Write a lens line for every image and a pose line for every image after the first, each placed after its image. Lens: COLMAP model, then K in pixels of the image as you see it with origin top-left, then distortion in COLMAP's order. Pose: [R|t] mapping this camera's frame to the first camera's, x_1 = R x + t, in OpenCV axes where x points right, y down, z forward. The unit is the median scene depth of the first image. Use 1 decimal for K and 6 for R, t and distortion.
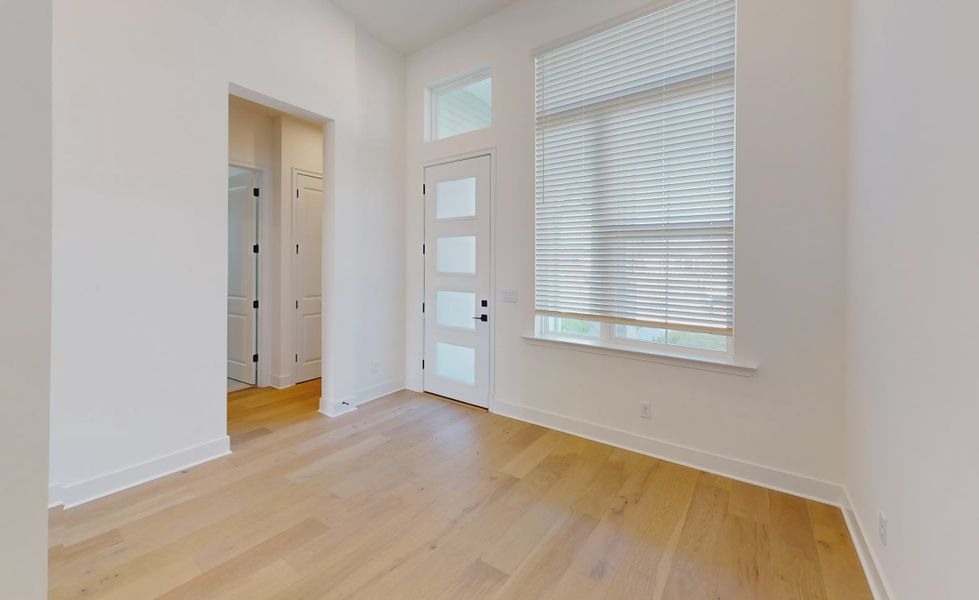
lens RADIAL K [[378.0, 0, 489.5], [0, 378.0, 300.0], [0, 0, 1]] dist [0.016198, 0.000038]
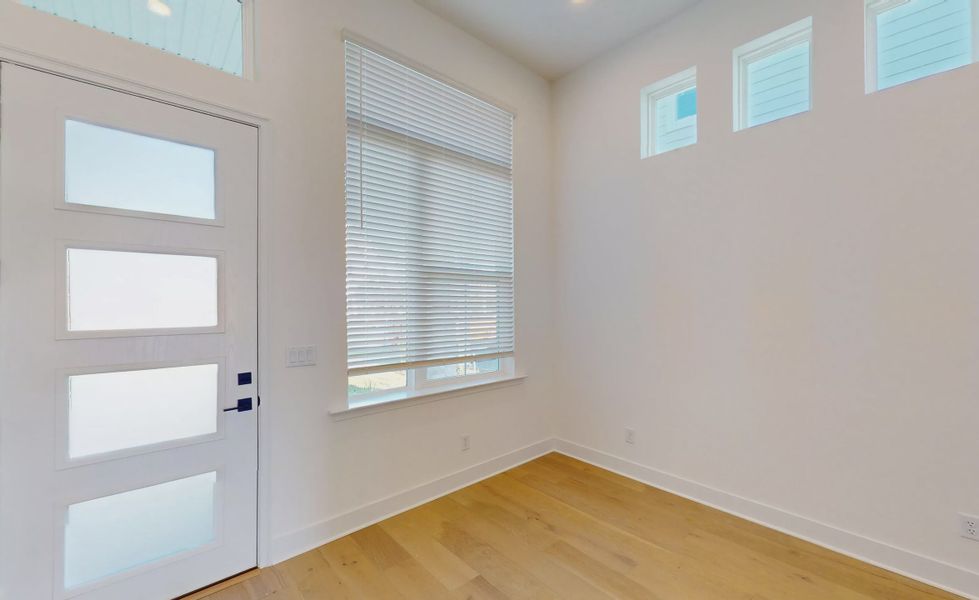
lens RADIAL K [[394.0, 0, 489.5], [0, 394.0, 300.0], [0, 0, 1]] dist [0.000486, 0.000062]
pose [[0.248664, -0.005726, 0.968573, -0.587580], [0.105747, 0.994166, -0.021271, -0.067063], [-0.962800, 0.107713, 0.247819, 0.592502]]
